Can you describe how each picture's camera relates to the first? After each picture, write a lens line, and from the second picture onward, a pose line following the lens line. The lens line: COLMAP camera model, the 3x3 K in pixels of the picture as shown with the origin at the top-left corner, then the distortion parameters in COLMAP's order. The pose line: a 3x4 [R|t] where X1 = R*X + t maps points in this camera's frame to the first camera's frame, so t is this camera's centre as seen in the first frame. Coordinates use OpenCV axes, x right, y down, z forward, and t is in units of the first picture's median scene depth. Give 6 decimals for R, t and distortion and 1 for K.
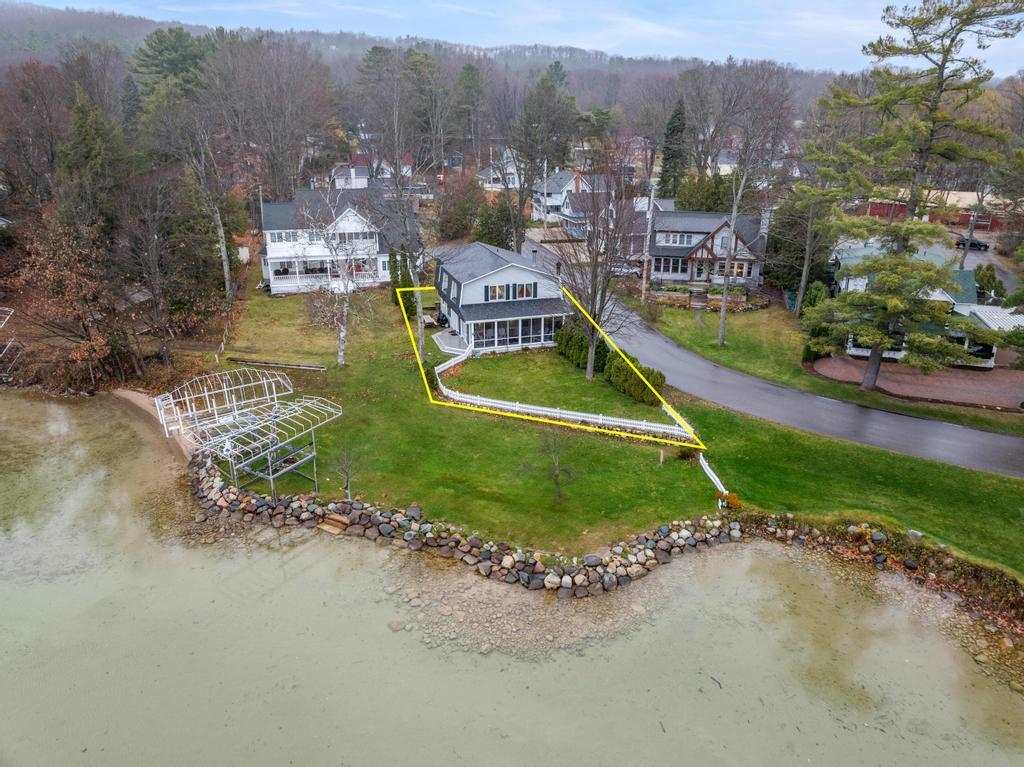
lens RADIAL K [[733.8, 0, 512.0], [0, 733.8, 383.5], [0, 0, 1]] dist [-0.011999, -0.006010]
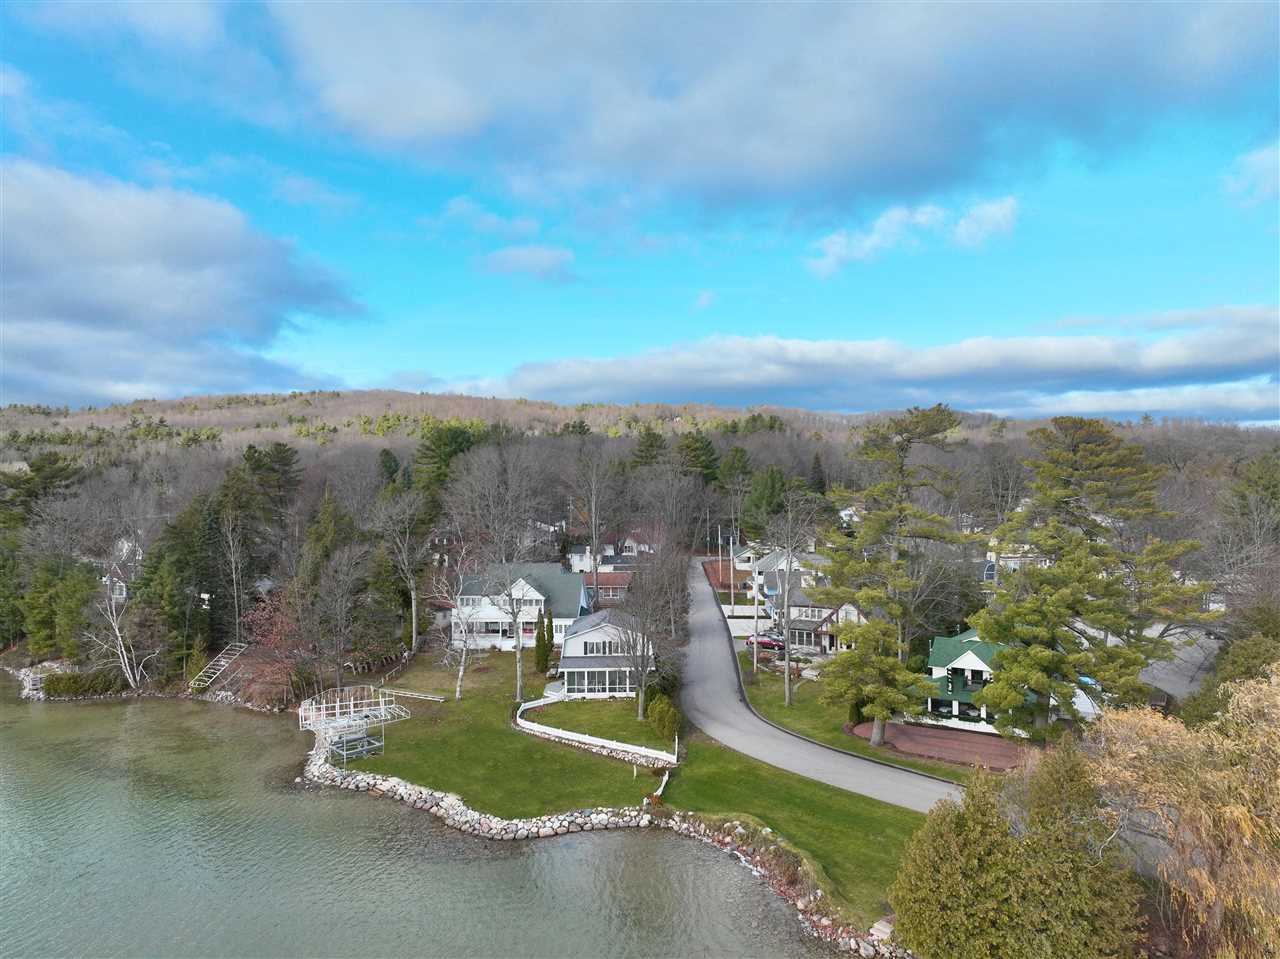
lens RADIAL K [[917.3, 0, 640.0], [0, 917.3, 479.5], [0, 0, 1]] dist [-0.011999, -0.006010]
pose [[0.959111, -0.009183, -0.282880, 0.472677], [-0.090680, 0.936817, -0.337863, 0.115380], [0.268109, 0.349700, 0.897679, -0.406007]]
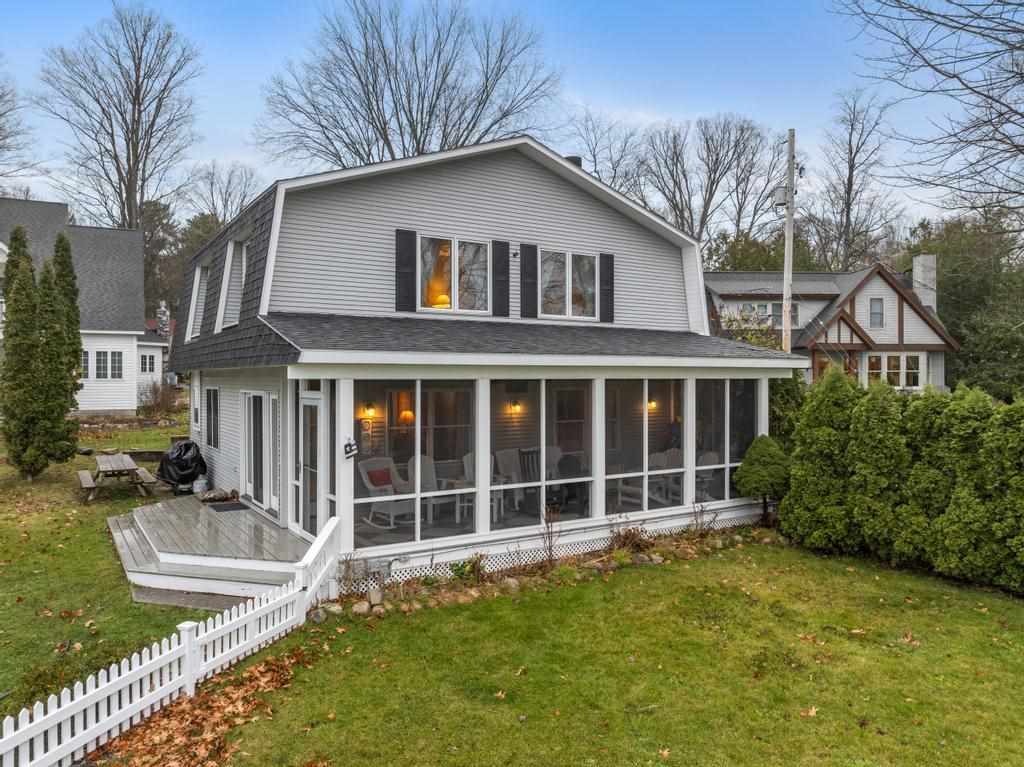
lens RADIAL K [[733.8, 0, 512.0], [0, 733.8, 383.5], [0, 0, 1]] dist [-0.011999, -0.006010]
pose [[0.966020, -0.002156, 0.258458, -0.058085], [0.090228, 0.939869, -0.329401, -0.026404], [-0.242207, 0.341528, 0.908127, 0.824134]]
